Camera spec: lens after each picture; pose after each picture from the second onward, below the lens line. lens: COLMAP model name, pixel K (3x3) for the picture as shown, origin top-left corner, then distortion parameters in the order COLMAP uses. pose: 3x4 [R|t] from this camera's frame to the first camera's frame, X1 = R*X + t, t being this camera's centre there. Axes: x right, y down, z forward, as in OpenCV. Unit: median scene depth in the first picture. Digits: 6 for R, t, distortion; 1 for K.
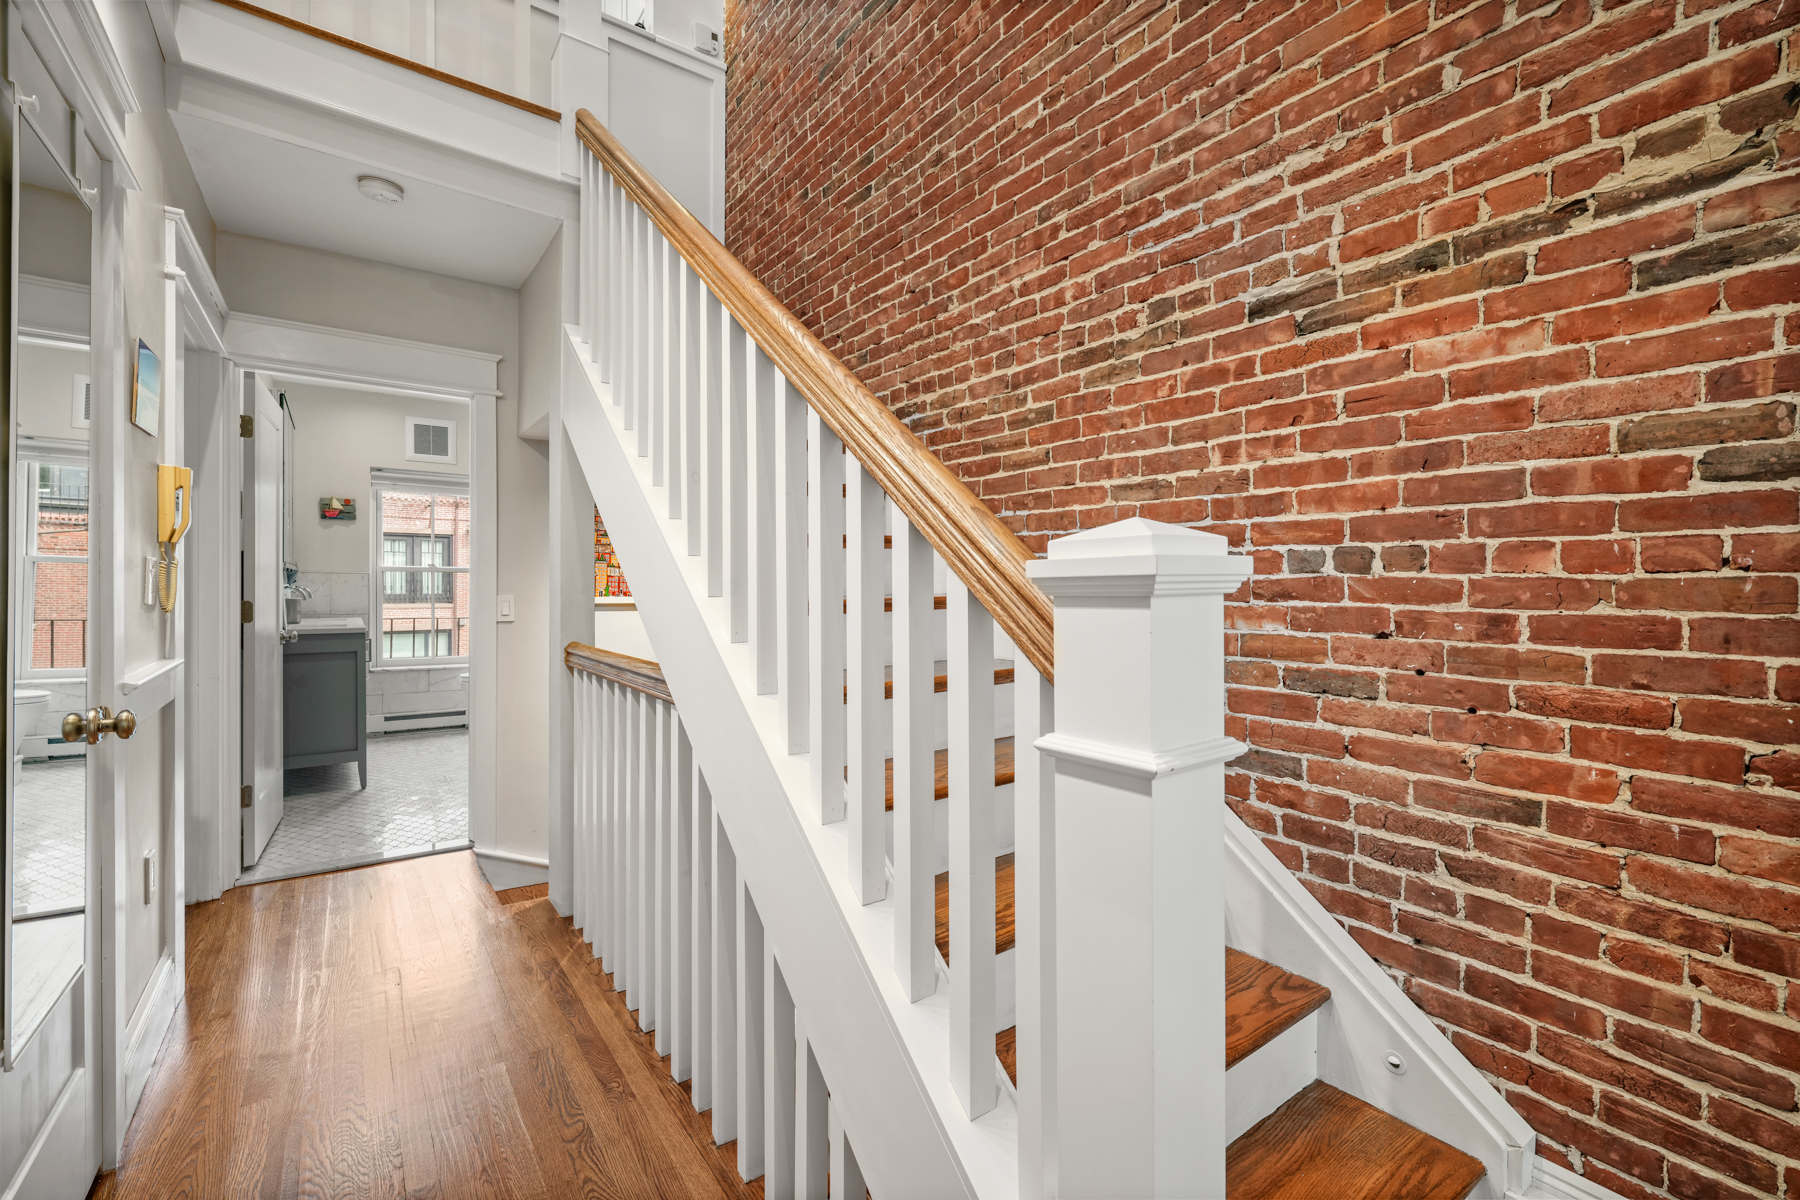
lens RADIAL K [[765.3, 0, 898.6], [0, 765.3, 598.0], [0, 0, 1]] dist [-0.001560, -0.000362]
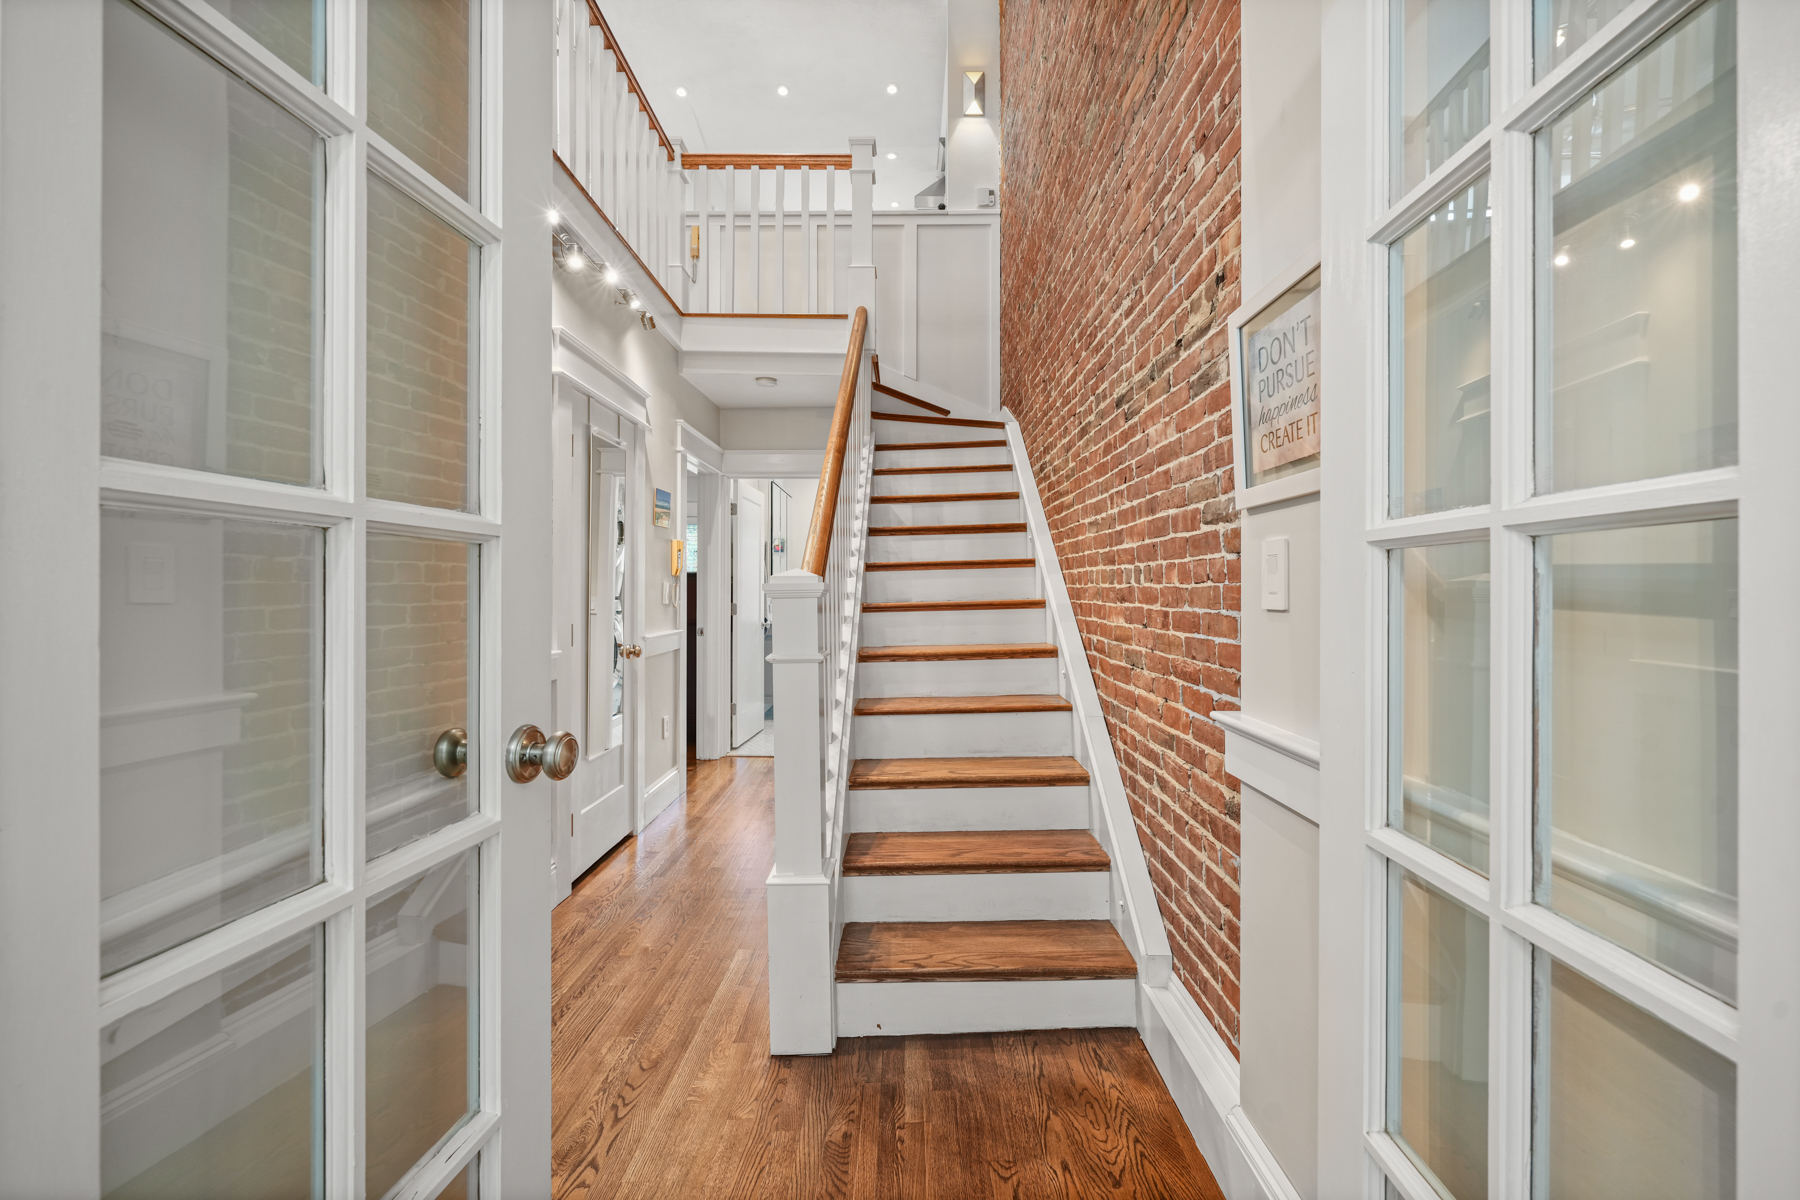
lens RADIAL K [[765.3, 0, 908.2], [0, 765.3, 593.8], [0, 0, 1]] dist [-0.001560, -0.000362]
pose [[0.802937, -0.005385, -0.596039, 0.663893], [-0.002831, 0.999913, -0.012848, 0.004096], [0.596057, 0.012003, 0.802853, -0.266689]]
